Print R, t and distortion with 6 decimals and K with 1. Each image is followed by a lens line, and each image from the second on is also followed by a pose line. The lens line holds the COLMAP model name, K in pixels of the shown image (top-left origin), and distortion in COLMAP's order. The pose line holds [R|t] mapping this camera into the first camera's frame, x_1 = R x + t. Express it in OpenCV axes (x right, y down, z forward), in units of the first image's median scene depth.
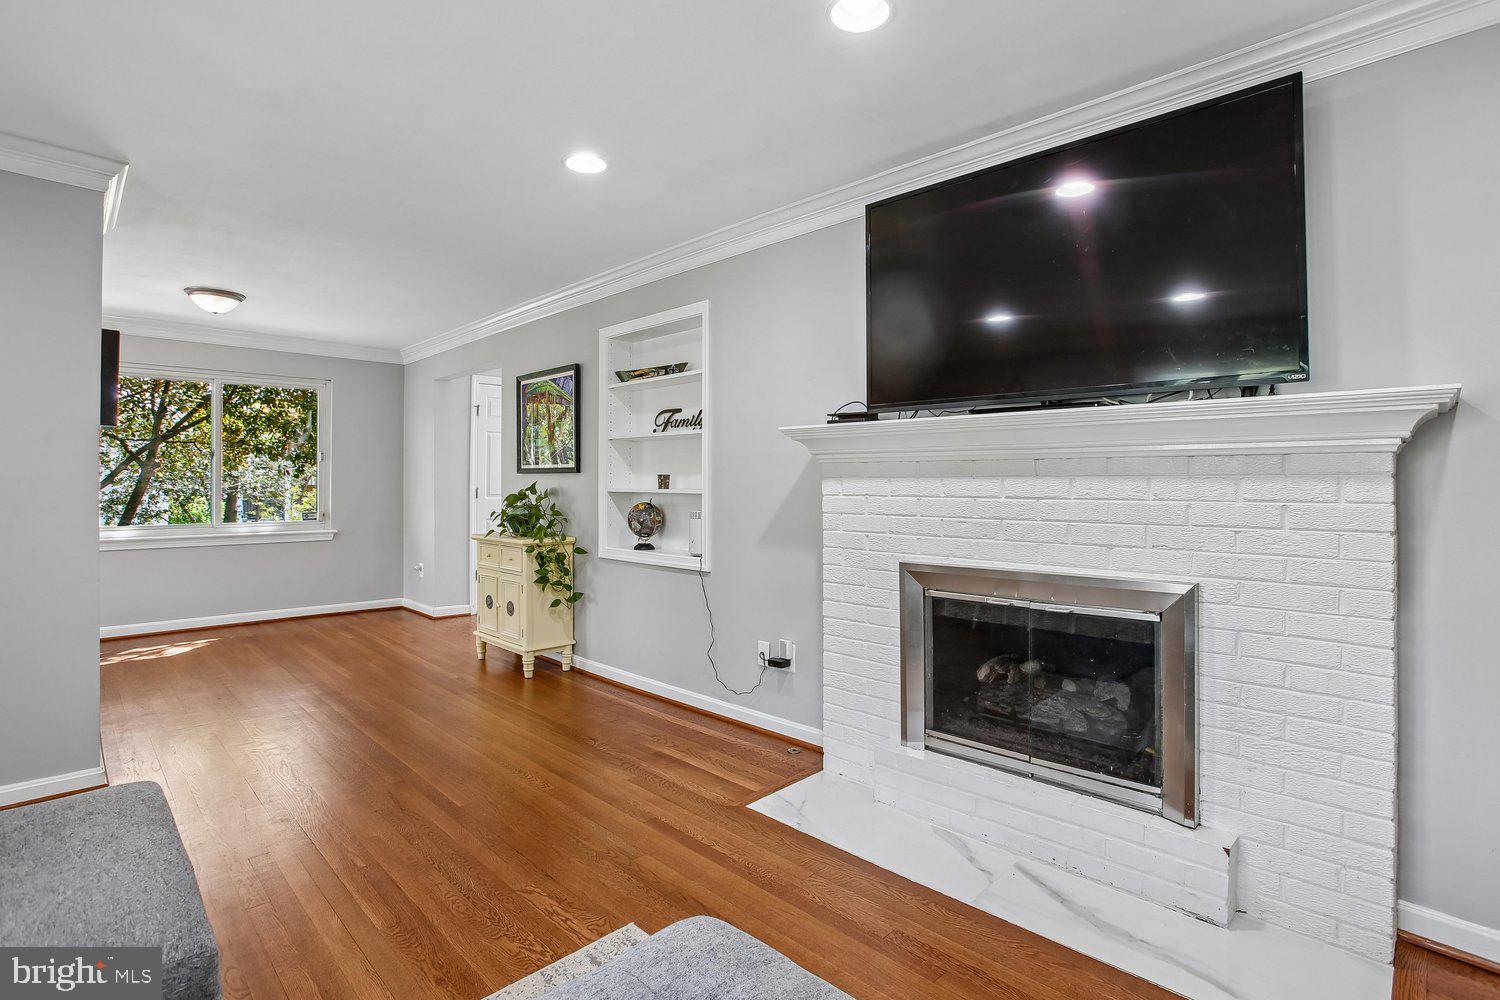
lens RADIAL K [[701.8, 0, 741.8], [0, 701.8, 490.6], [0, 0, 1]] dist [-0.058181, 0.019220]
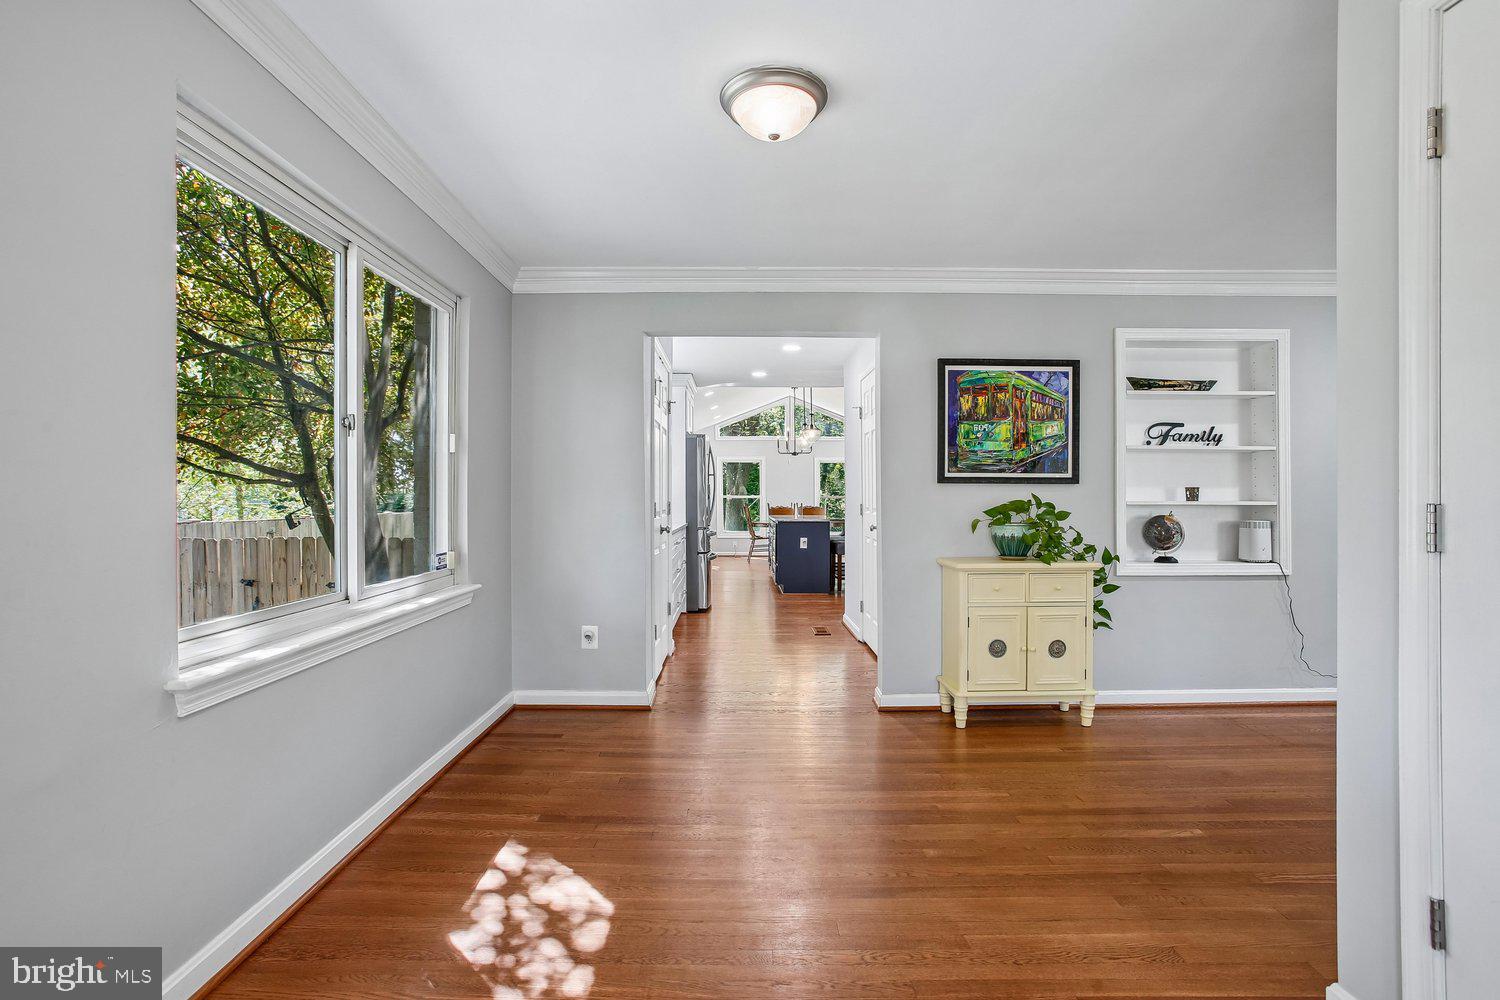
lens RADIAL K [[701.8, 0, 743.1], [0, 701.8, 491.4], [0, 0, 1]] dist [-0.058181, 0.019220]
pose [[0.711899, 0.004845, 0.702265, -1.233390], [0.005471, 0.999908, -0.012445, -0.007700], [-0.702260, 0.012702, 0.711807, 0.722161]]
